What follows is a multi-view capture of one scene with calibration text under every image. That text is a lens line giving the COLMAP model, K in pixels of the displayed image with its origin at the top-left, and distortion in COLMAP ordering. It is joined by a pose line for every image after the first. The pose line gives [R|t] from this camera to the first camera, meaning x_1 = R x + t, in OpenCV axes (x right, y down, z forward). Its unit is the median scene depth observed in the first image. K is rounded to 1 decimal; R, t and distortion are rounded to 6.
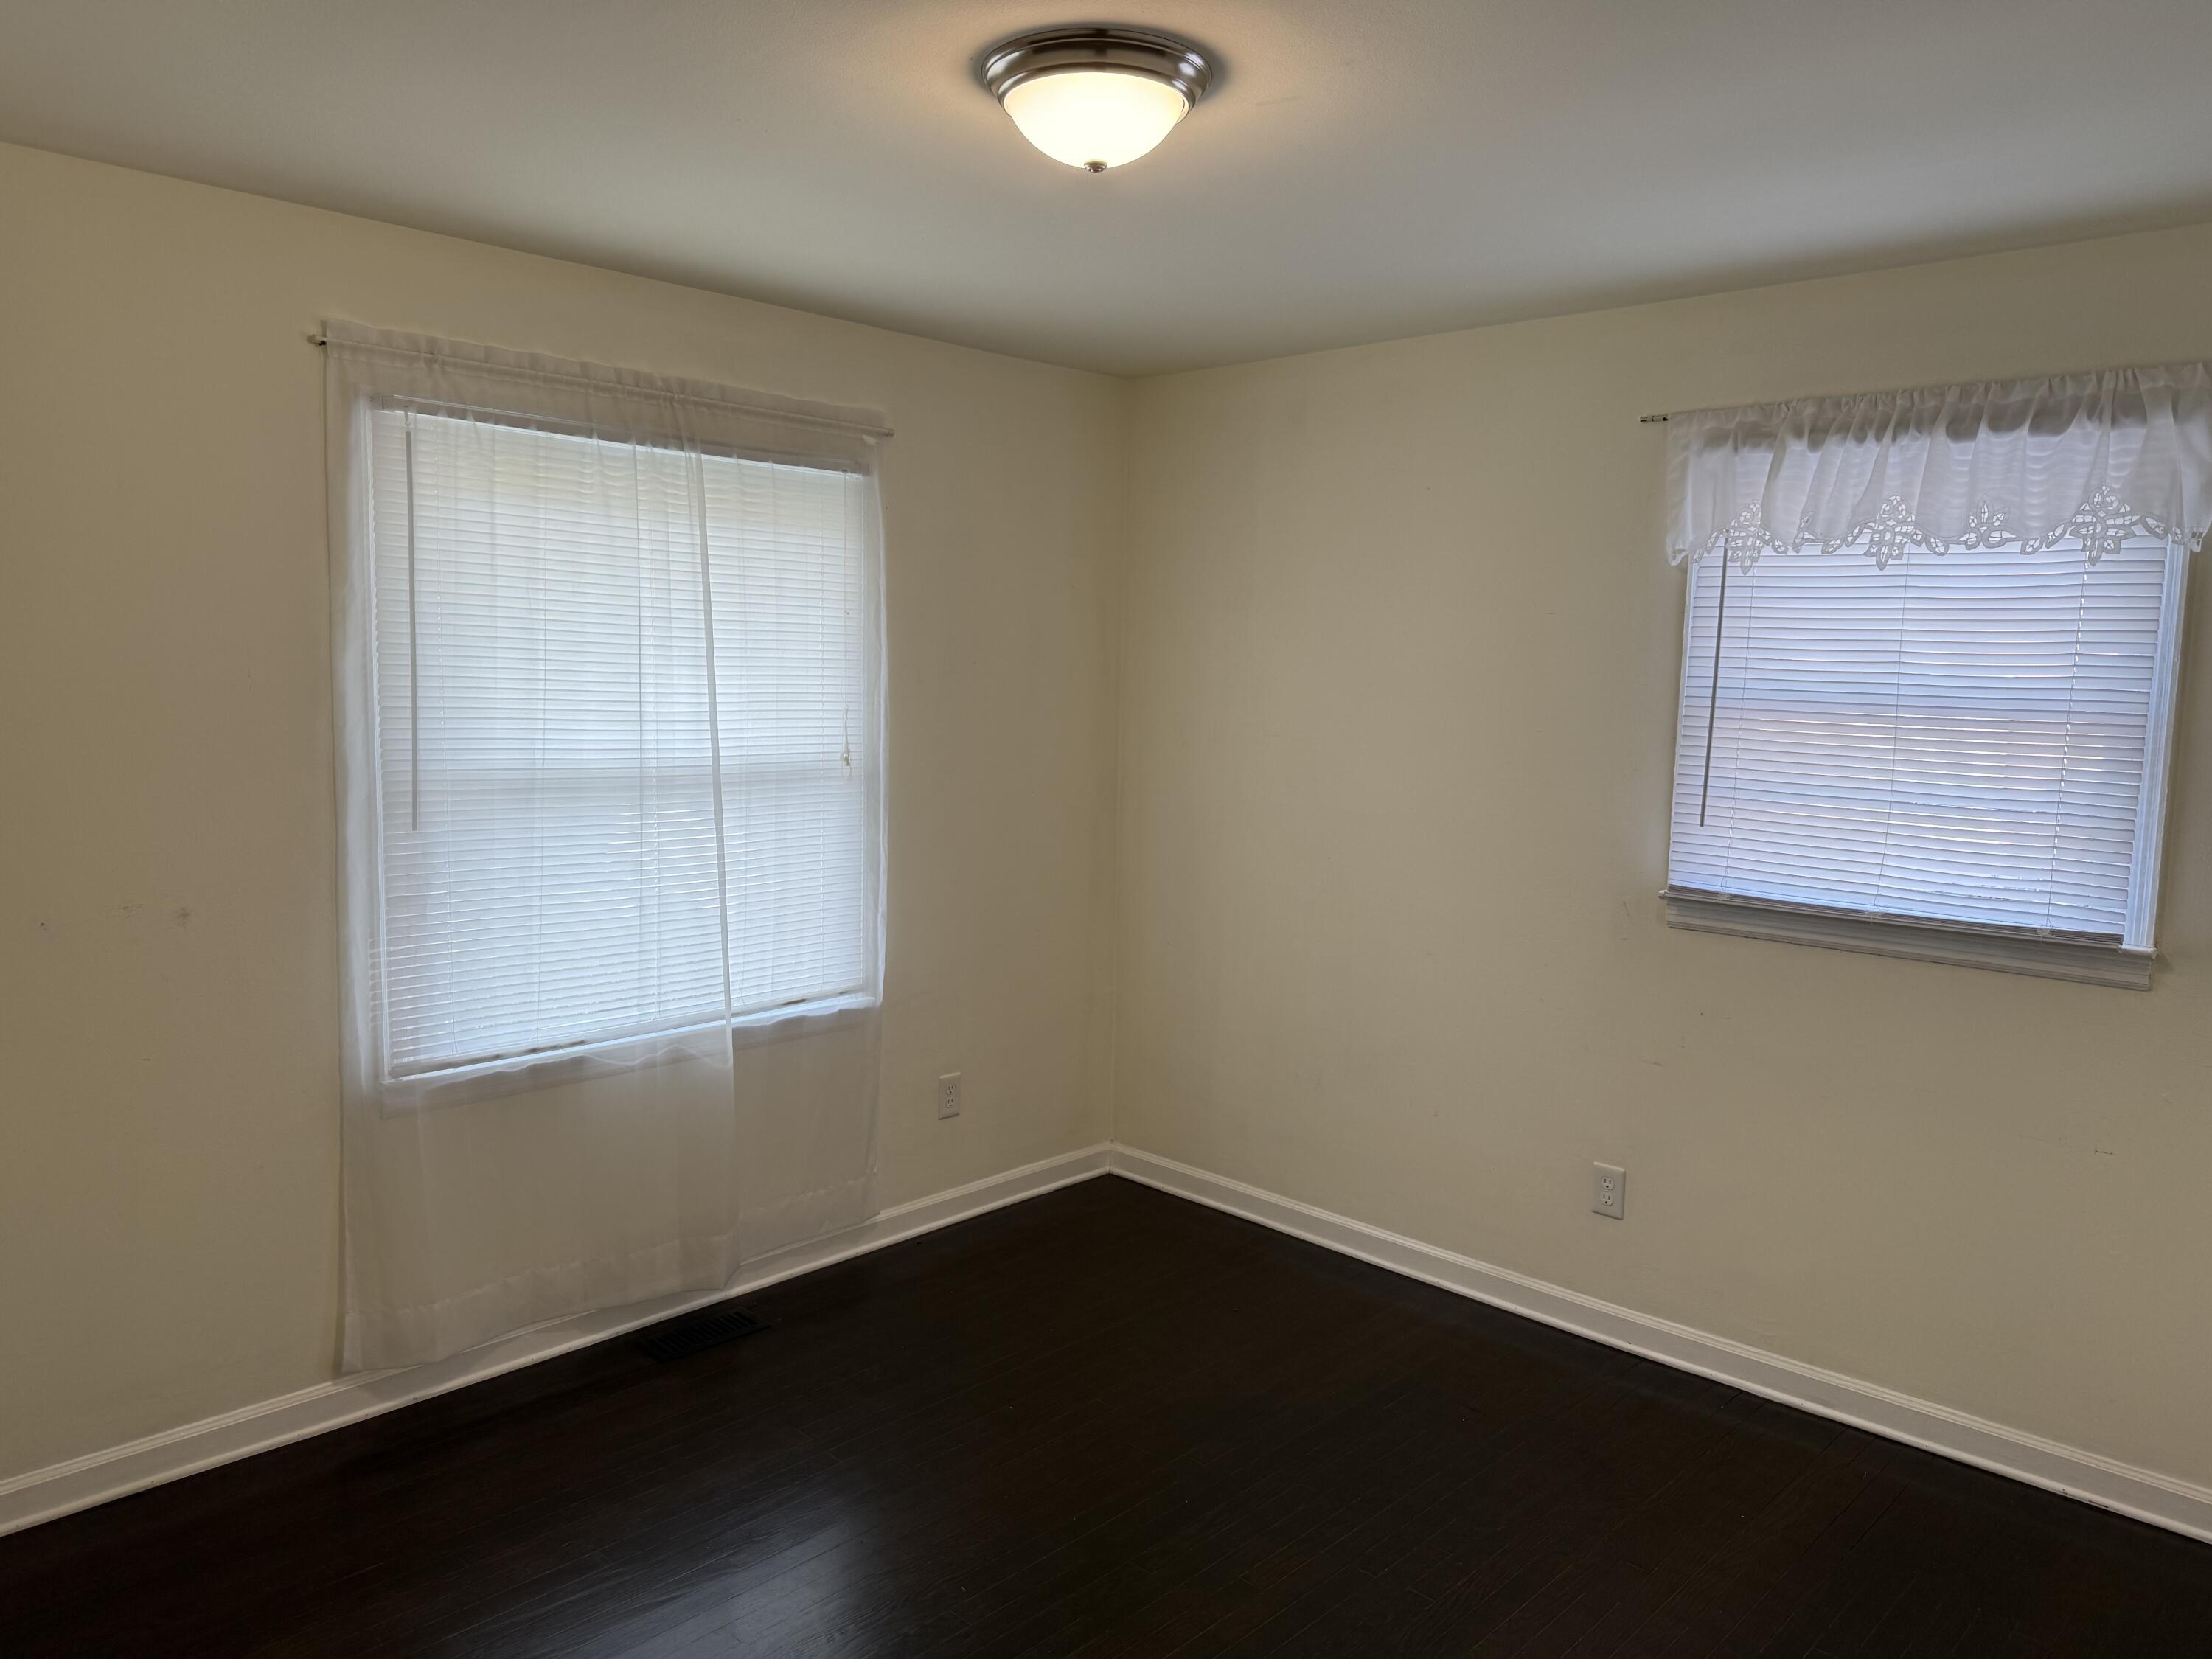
lens RADIAL K [[1595.2, 0, 1200.6], [0, 1595.2, 860.7], [0, 0, 1]] dist [0.096514, -0.122593]
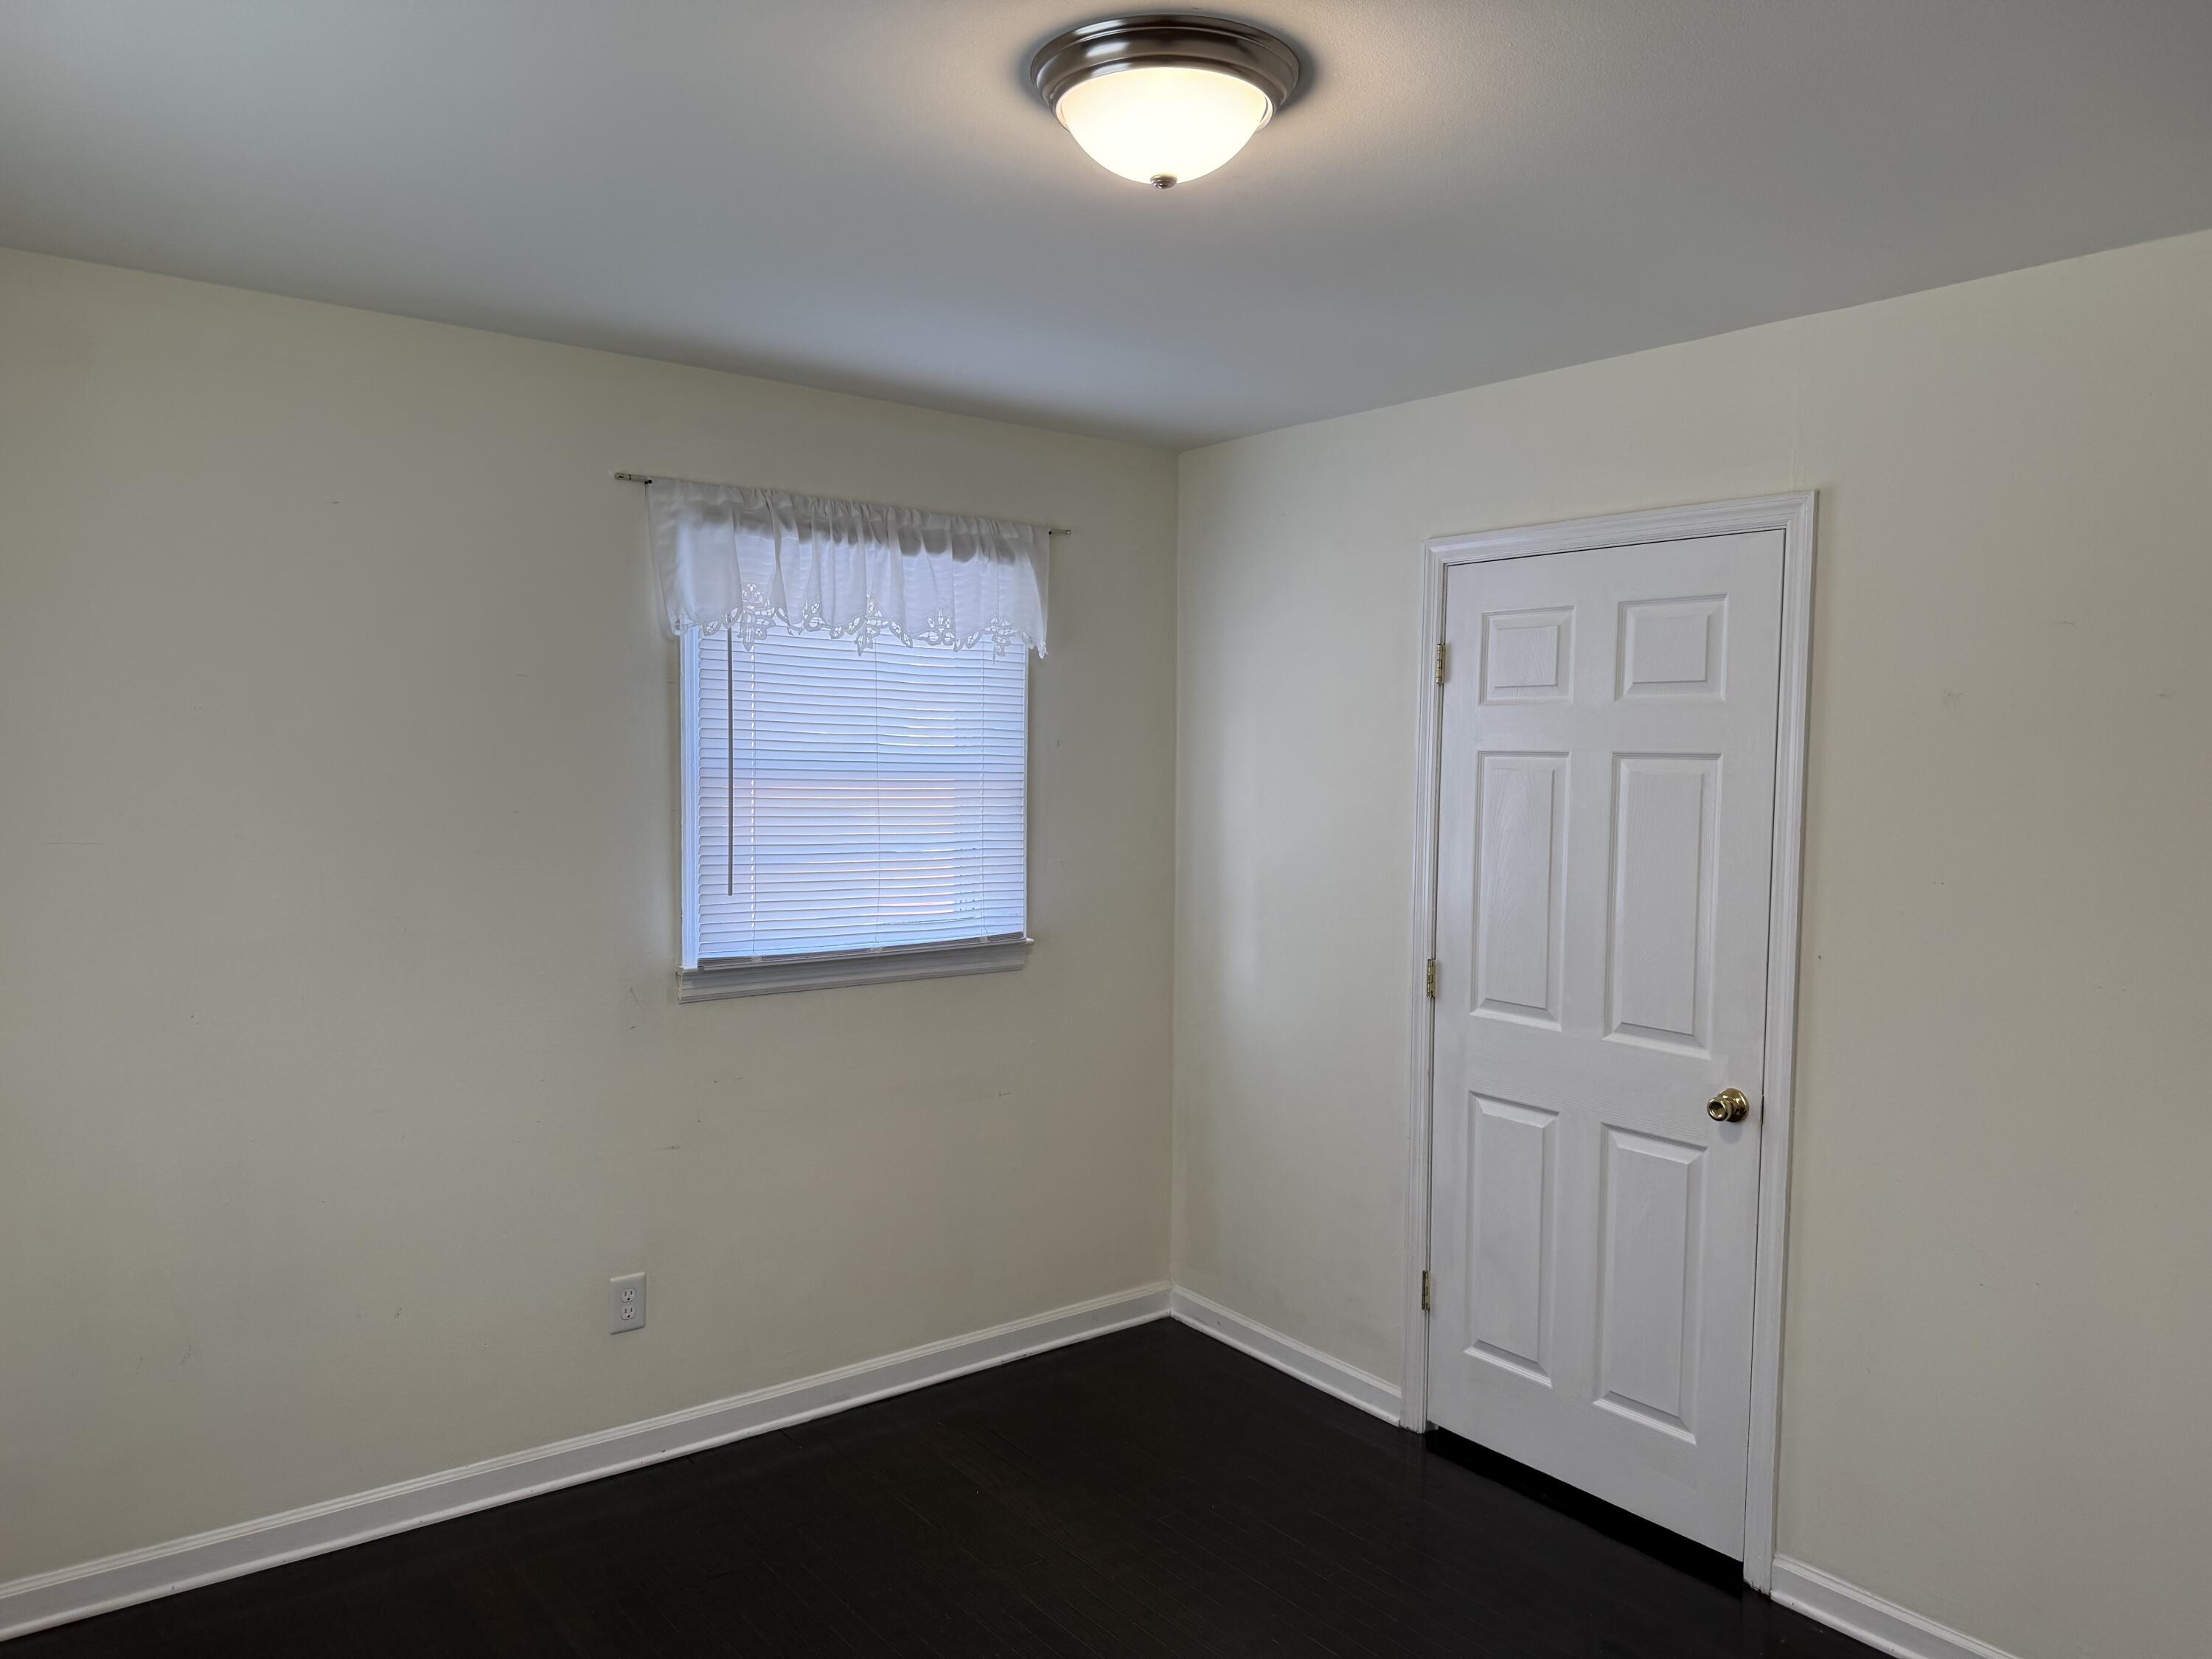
lens RADIAL K [[1595.2, 0, 1111.6], [0, 1595.2, 850.2], [0, 0, 1]] dist [0.096514, -0.122593]
pose [[0.156383, -0.087419, 0.983820, -0.662545], [0.107053, 0.991708, 0.071103, -0.099013], [-0.981878, 0.094201, 0.164445, 0.619432]]
